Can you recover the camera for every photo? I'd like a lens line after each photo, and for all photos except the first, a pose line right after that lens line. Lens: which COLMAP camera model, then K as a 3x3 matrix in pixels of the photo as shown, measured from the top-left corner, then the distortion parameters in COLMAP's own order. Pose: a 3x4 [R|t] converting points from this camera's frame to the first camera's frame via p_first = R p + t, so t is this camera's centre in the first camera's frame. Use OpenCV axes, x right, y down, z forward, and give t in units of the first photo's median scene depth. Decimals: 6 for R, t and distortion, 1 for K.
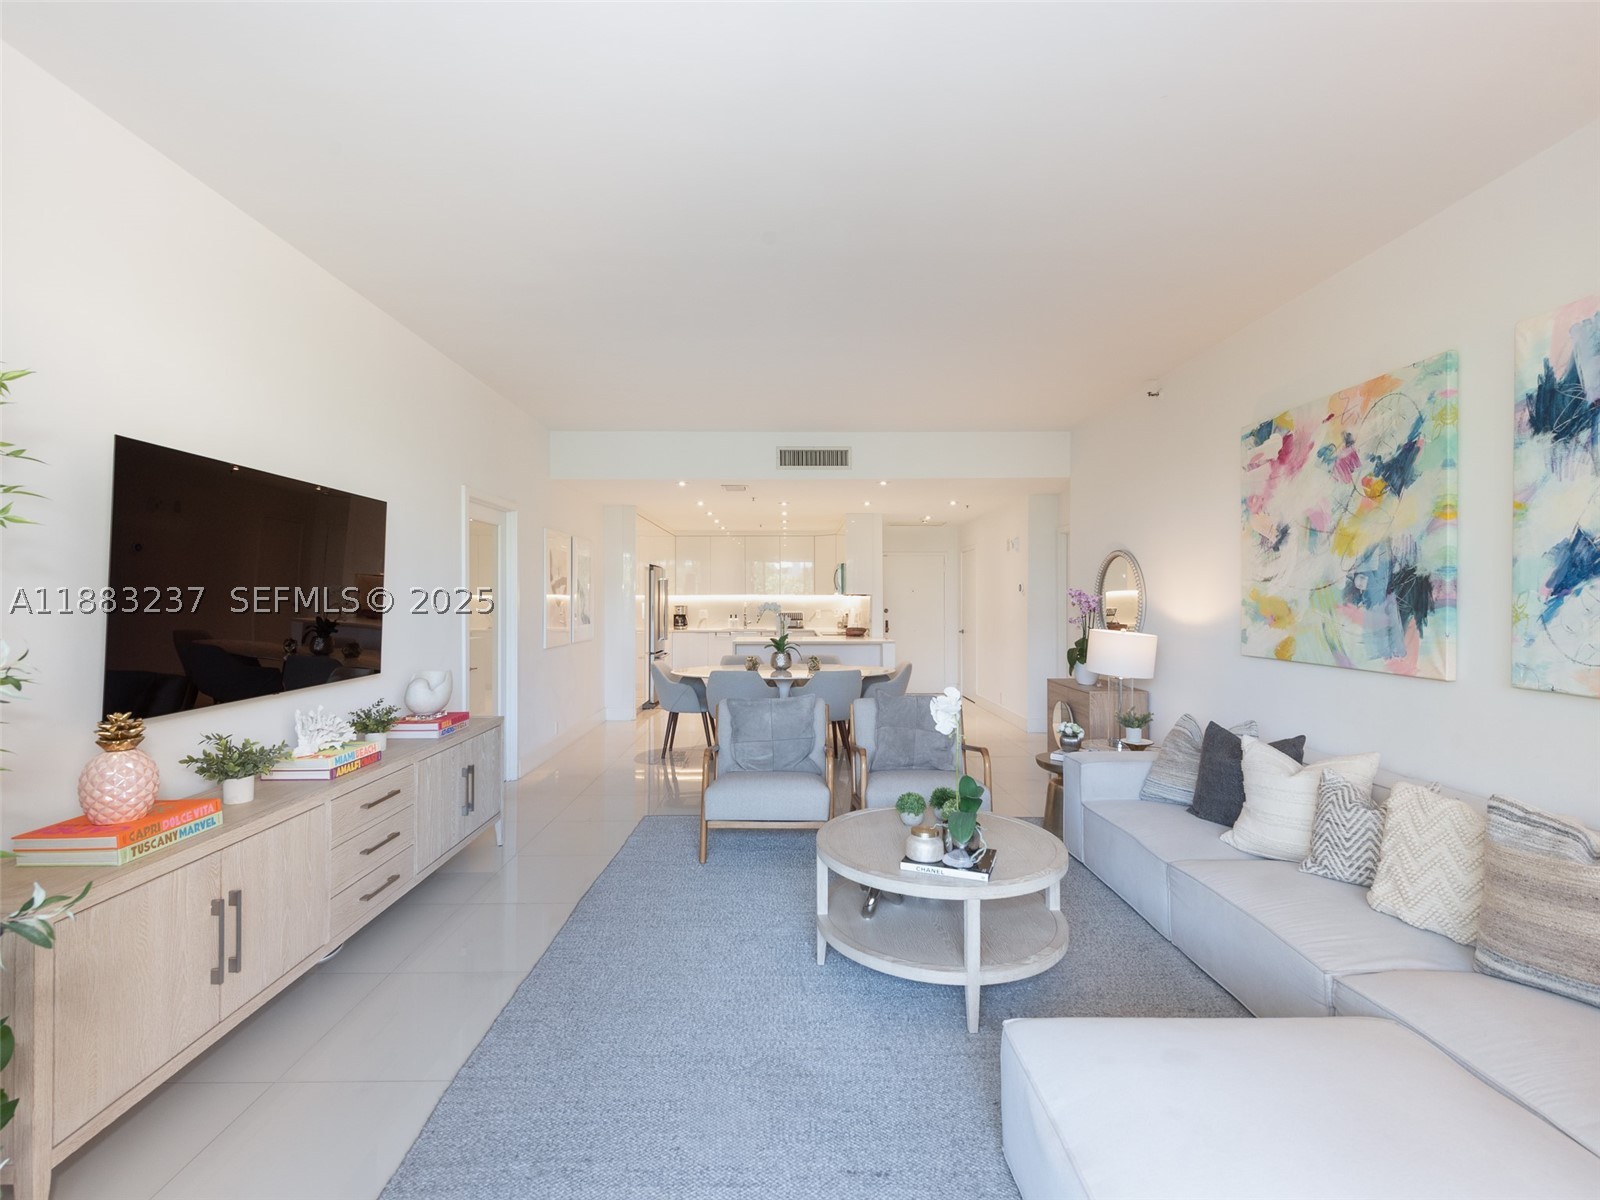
lens RADIAL K [[723.4, 0, 796.2], [0, 723.4, 602.8], [0, 0, 1]] dist [0.018372, -0.007433]
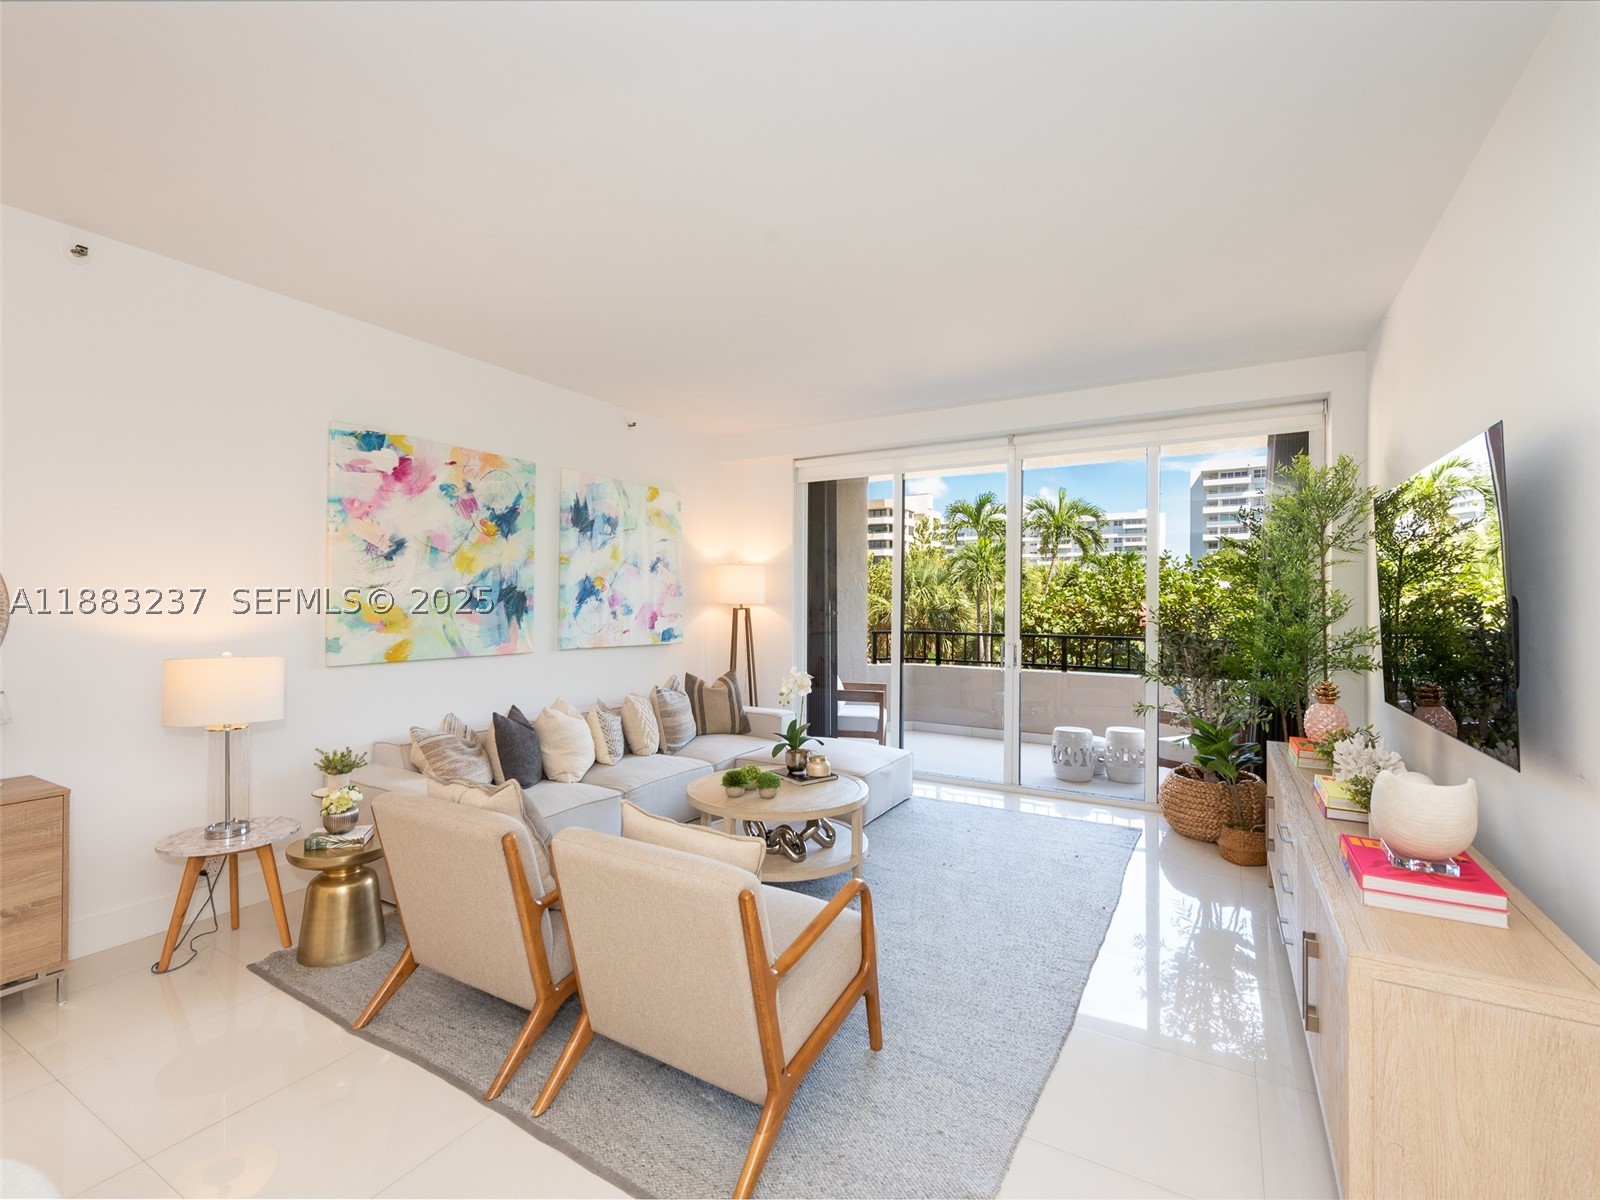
lens RADIAL K [[723.3, 0, 786.3], [0, 723.3, 609.7], [0, 0, 1]] dist [0.021698, -0.008256]
pose [[-0.849147, -0.009262, 0.528075, -0.457685], [-0.002419, 0.999904, 0.013649, -0.017481], [-0.528151, 0.010313, -0.849088, 1.857104]]
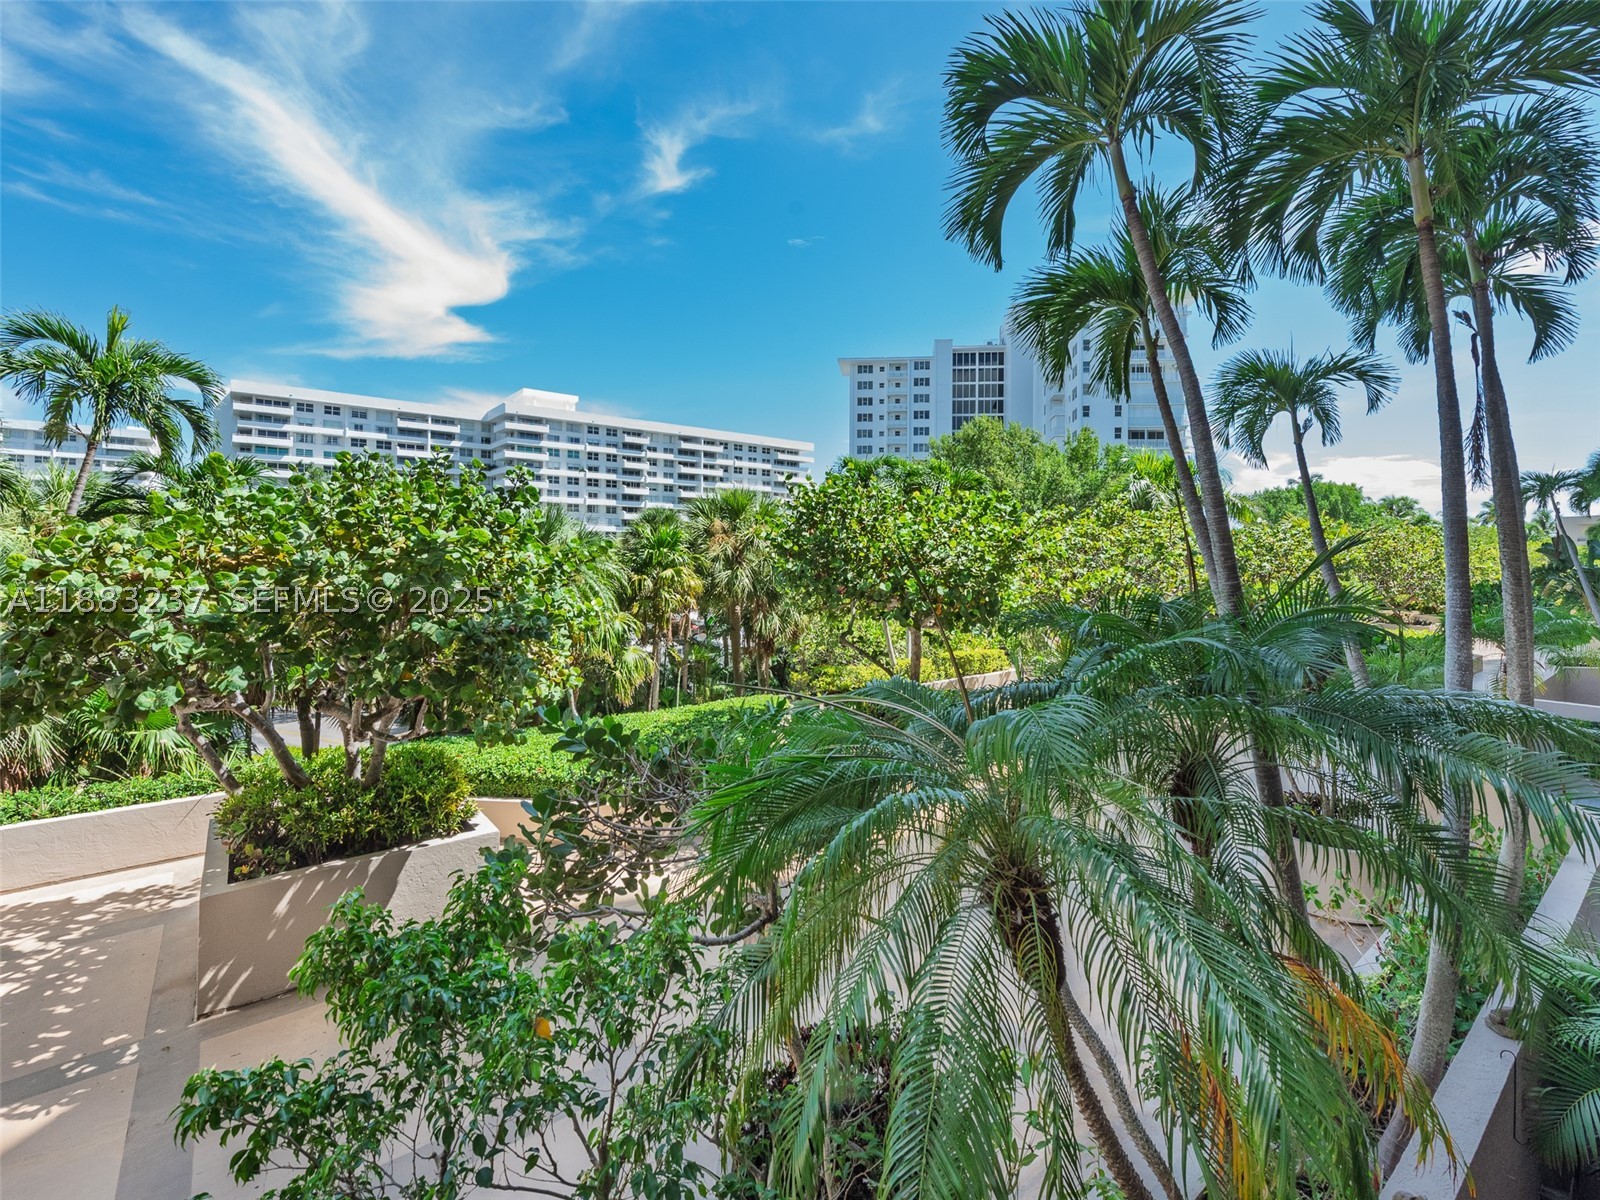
lens RADIAL K [[715.8, 0, 832.8], [0, 715.8, 544.8], [0, 0, 1]] dist [0.017790, -0.005057]
pose [[-0.778789, -0.016125, -0.627079, 0.472859], [-0.011380, 0.999868, -0.011579, 0.010514], [0.627183, -0.001881, -0.778870, -0.686598]]
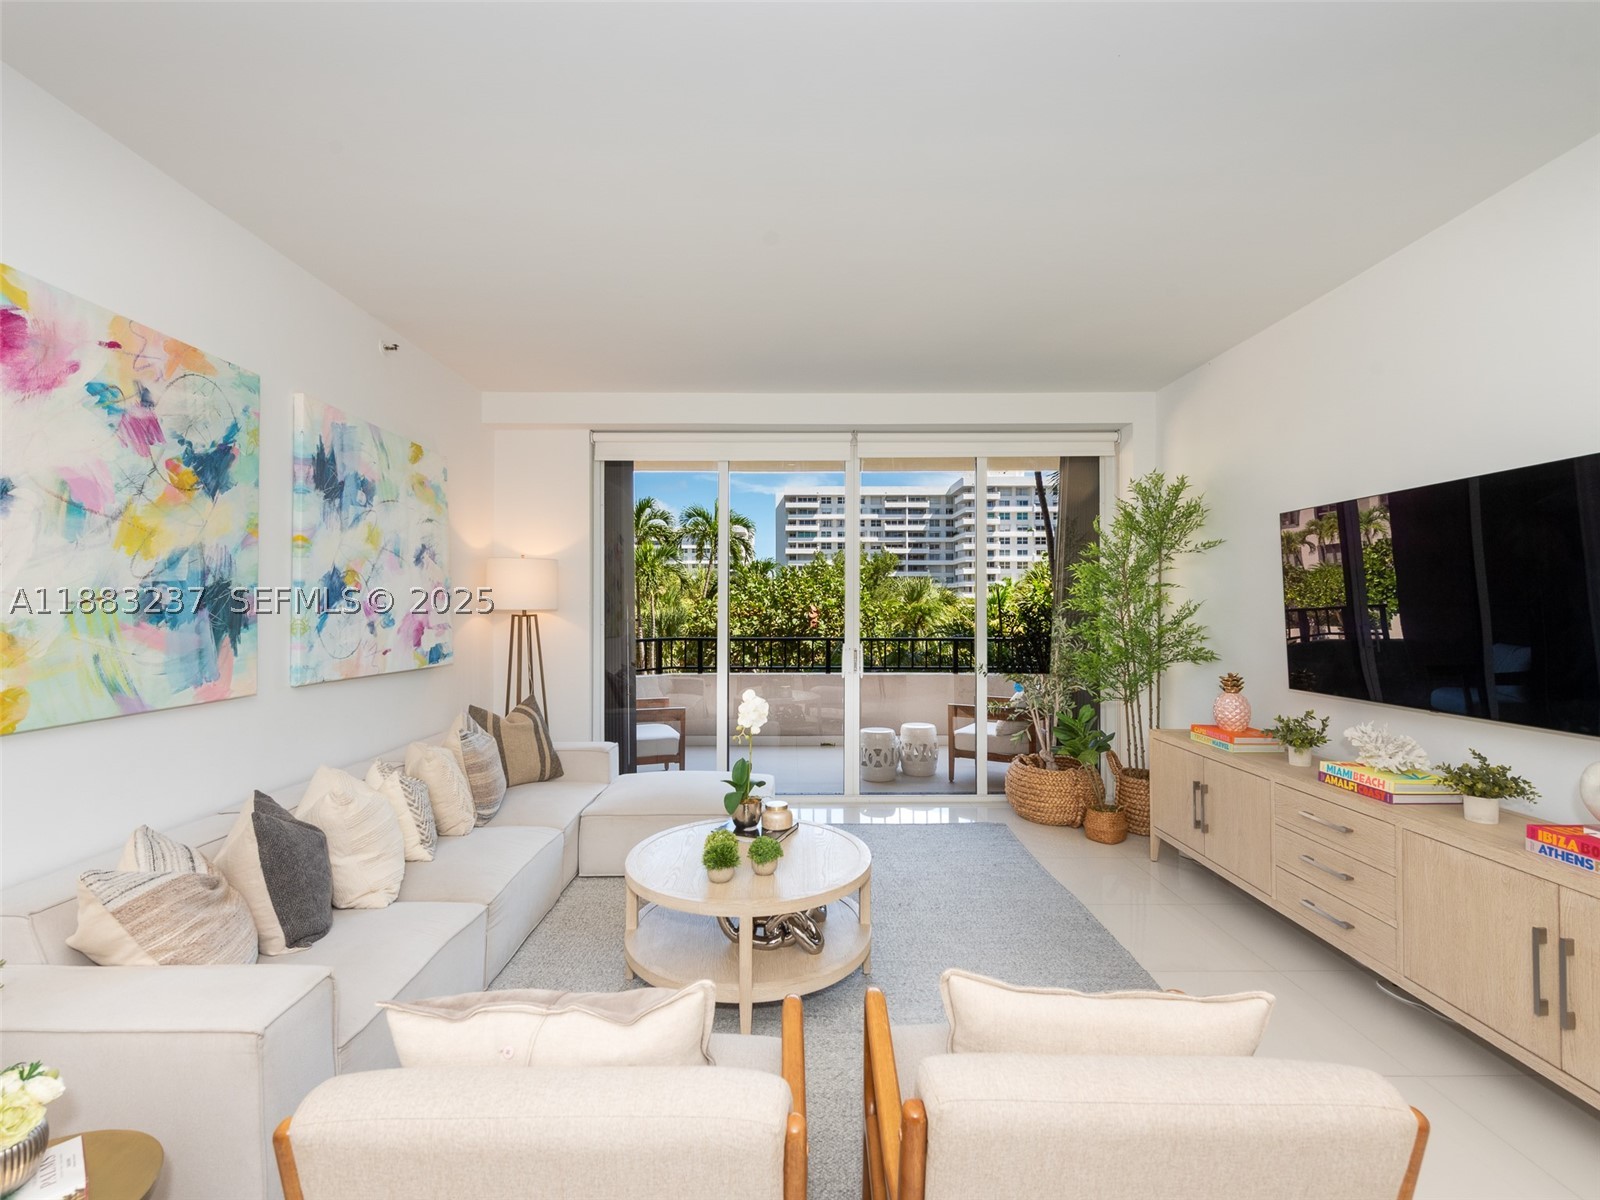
lens RADIAL K [[704.5, 0, 798.3], [0, 704.5, 609.1], [0, 0, 1]] dist [-0.000729, -0.000492]
pose [[-0.999972, 0.002684, 0.006922, 0.105070], [0.002733, 0.999971, 0.007074, -0.016079], [-0.006903, 0.007093, -0.999951, 1.719770]]
